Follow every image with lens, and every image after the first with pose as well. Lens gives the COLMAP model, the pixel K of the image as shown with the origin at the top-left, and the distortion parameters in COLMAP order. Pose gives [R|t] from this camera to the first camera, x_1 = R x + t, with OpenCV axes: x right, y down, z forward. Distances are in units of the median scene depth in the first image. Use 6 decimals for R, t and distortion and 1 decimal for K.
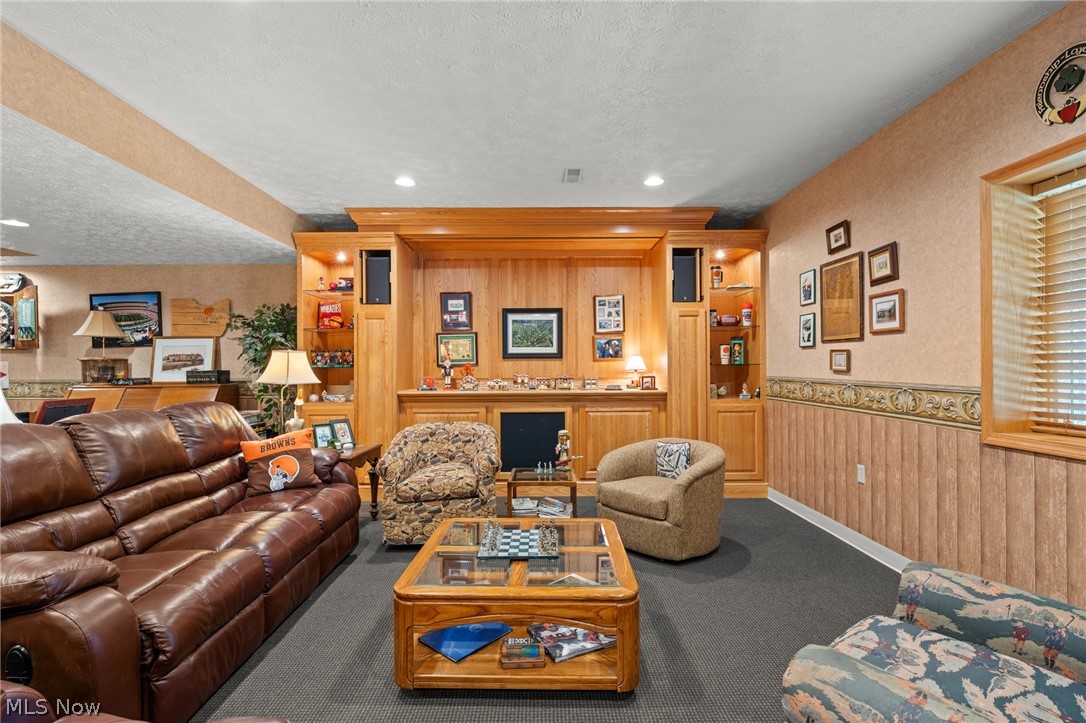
lens RADIAL K [[516.6, 0, 543.0], [0, 516.6, 361.5], [0, 0, 1]] dist [0.000659, 0.000096]
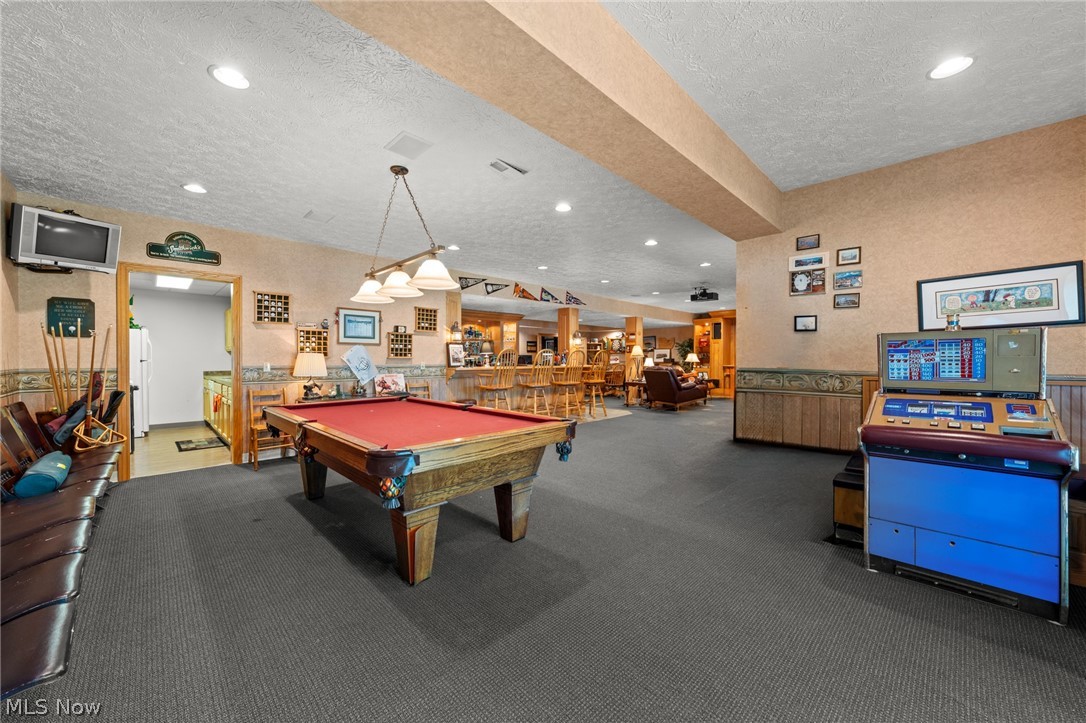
lens RADIAL K [[404.2, 0, 543.0], [0, 404.2, 361.5], [0, 0, 1]] dist [-0.000017, -0.000002]
pose [[0.700341, 0.010513, -0.713731, 0.738948], [0.002154, 0.999856, 0.016841, -0.011842], [0.713805, -0.013332, 0.700217, -1.593238]]
